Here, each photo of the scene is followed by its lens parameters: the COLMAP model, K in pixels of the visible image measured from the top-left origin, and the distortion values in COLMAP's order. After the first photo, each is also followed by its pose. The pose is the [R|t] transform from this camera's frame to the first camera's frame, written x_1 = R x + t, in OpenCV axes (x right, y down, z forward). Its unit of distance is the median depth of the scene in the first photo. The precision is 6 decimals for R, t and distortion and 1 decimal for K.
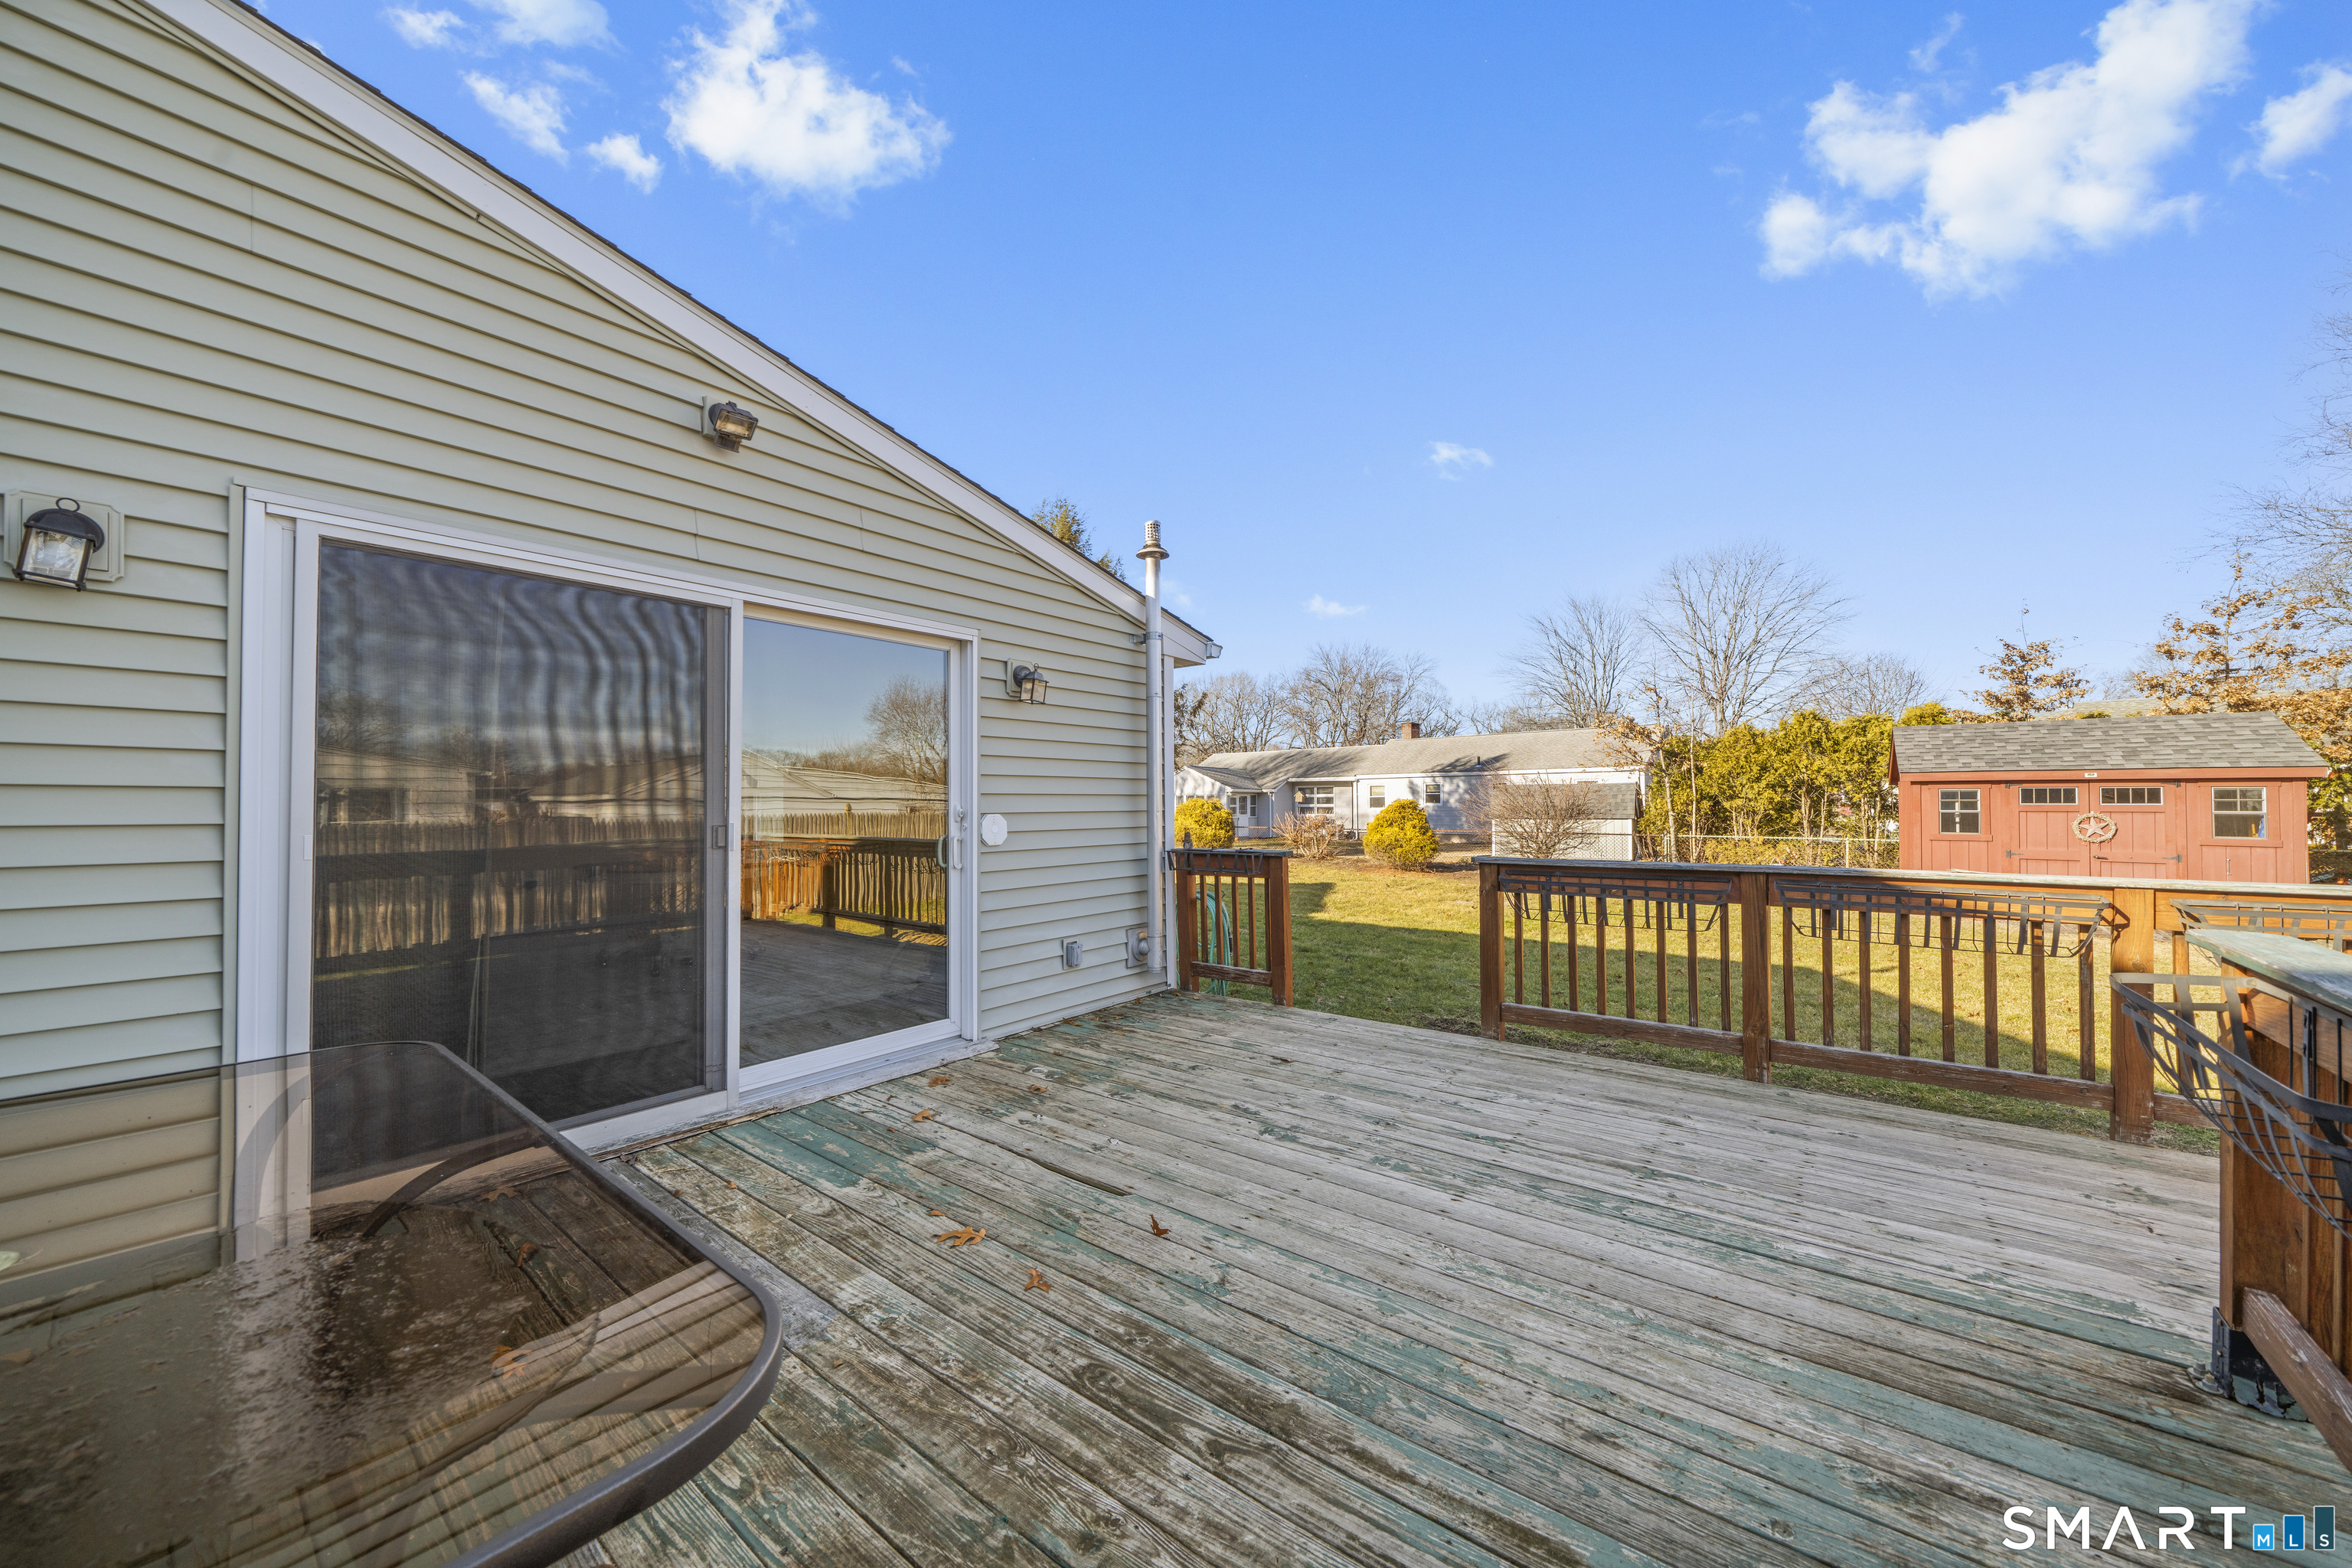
lens RADIAL K [[818.0, 0, 1176.0], [0, 818.0, 784.0], [0, 0, 1]] dist [0.001833, 0.000020]
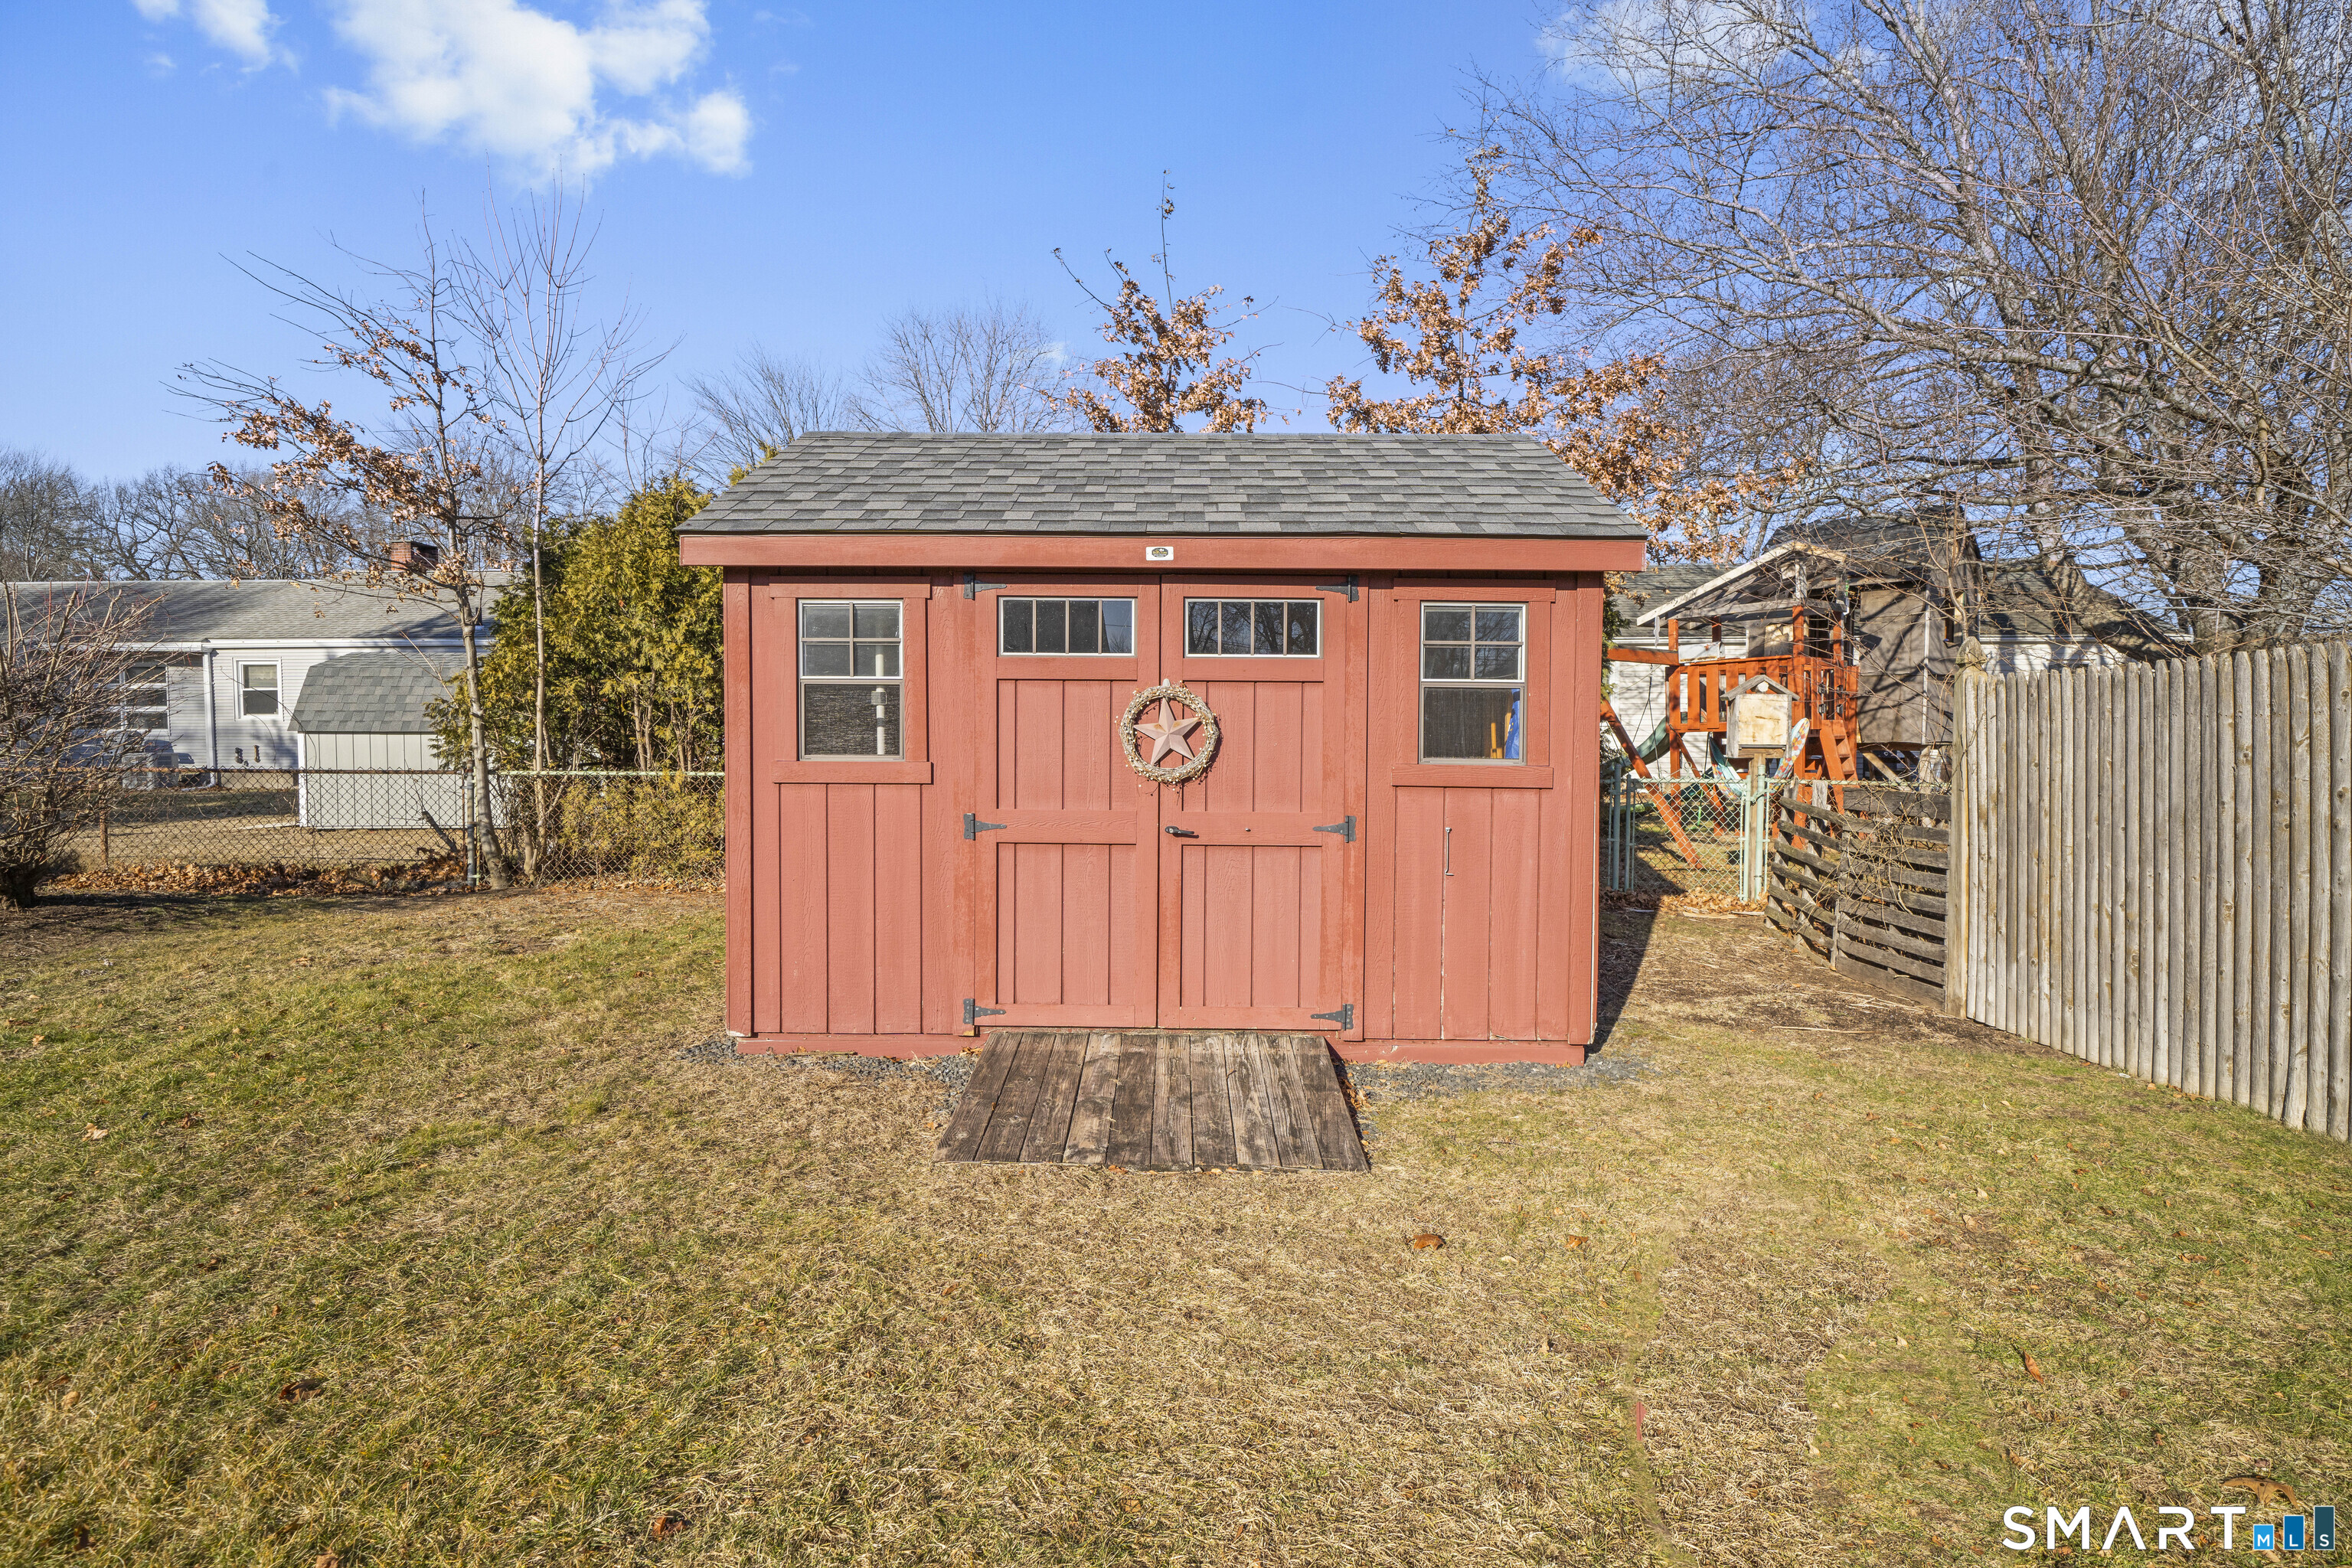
lens RADIAL K [[1080.6, 0, 1176.0], [0, 1080.6, 784.0], [0, 0, 1]] dist [-0.000363, -0.000001]
pose [[0.787866, -0.027705, 0.615223, 0.752514], [-0.021670, 0.997122, 0.072654, 0.036536], [-0.615465, -0.070573, 0.784998, 0.587927]]
